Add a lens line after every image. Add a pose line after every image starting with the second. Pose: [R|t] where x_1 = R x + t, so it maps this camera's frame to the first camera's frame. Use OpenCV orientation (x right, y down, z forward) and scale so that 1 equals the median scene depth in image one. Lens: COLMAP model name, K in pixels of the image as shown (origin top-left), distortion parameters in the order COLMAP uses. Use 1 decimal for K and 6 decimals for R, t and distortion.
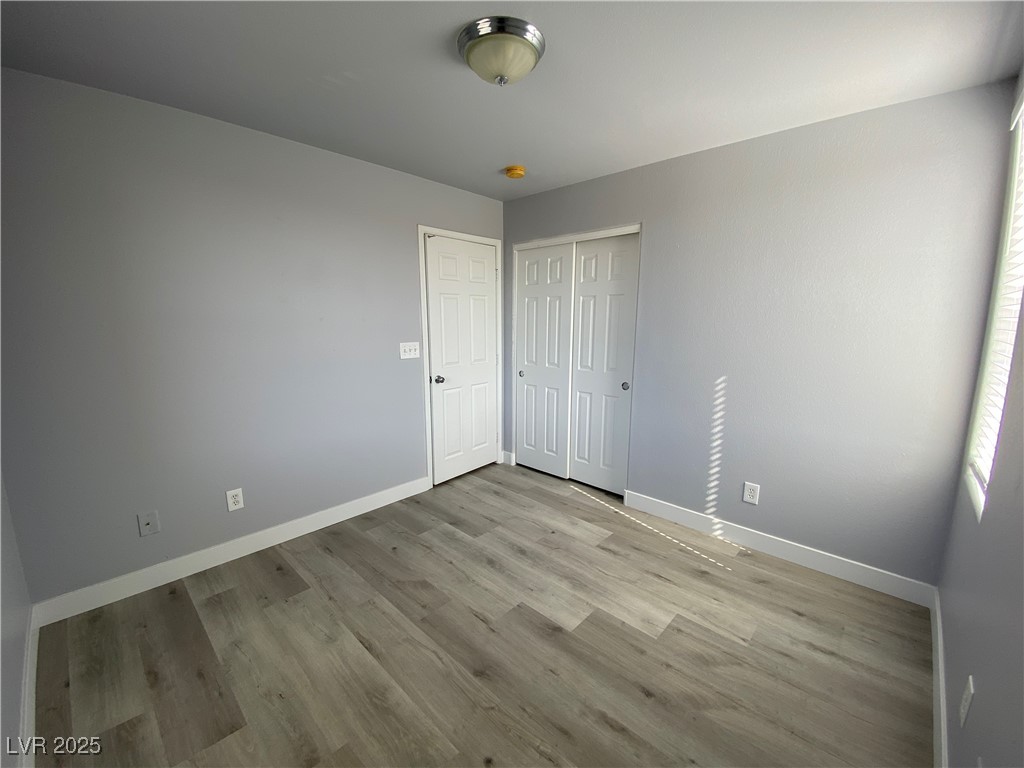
lens RADIAL K [[415.1, 0, 513.3], [0, 415.1, 381.7], [0, 0, 1]] dist [0.023496, -0.020294]
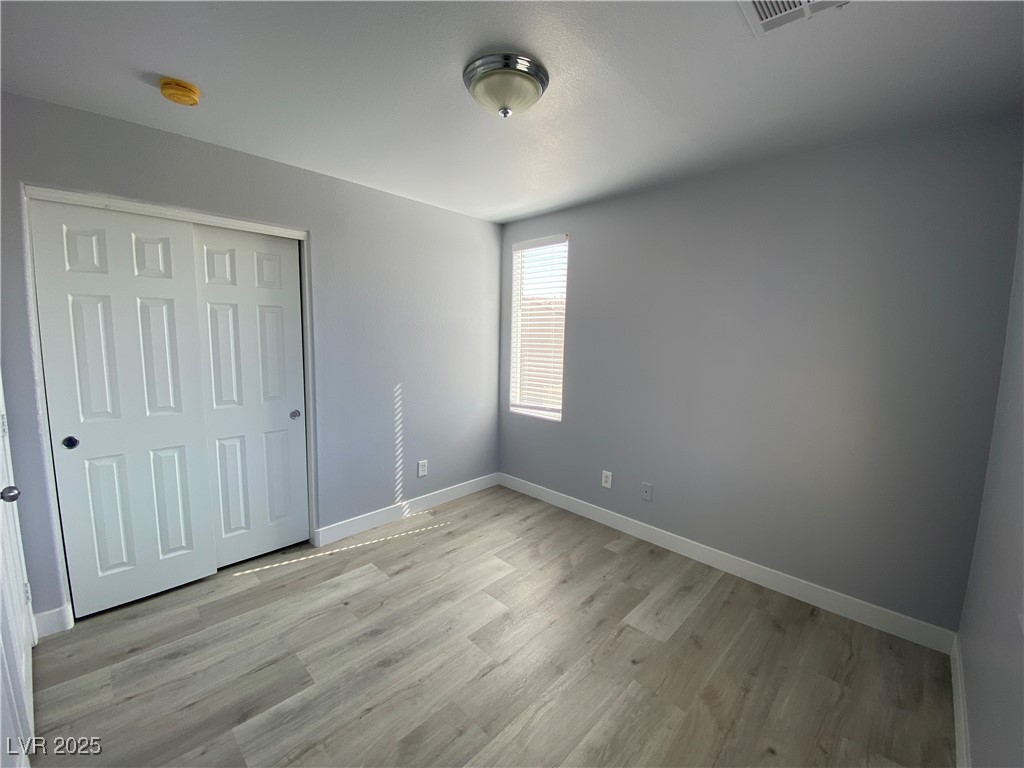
lens RADIAL K [[419.0, 0, 512.5], [0, 419.0, 382.4], [0, 0, 1]] dist [0.030099, -0.023067]
pose [[0.016501, -0.122931, 0.992278, -0.660431], [0.138716, 0.983097, 0.119487, -0.109226], [-0.990195, 0.135674, 0.033275, 0.605110]]
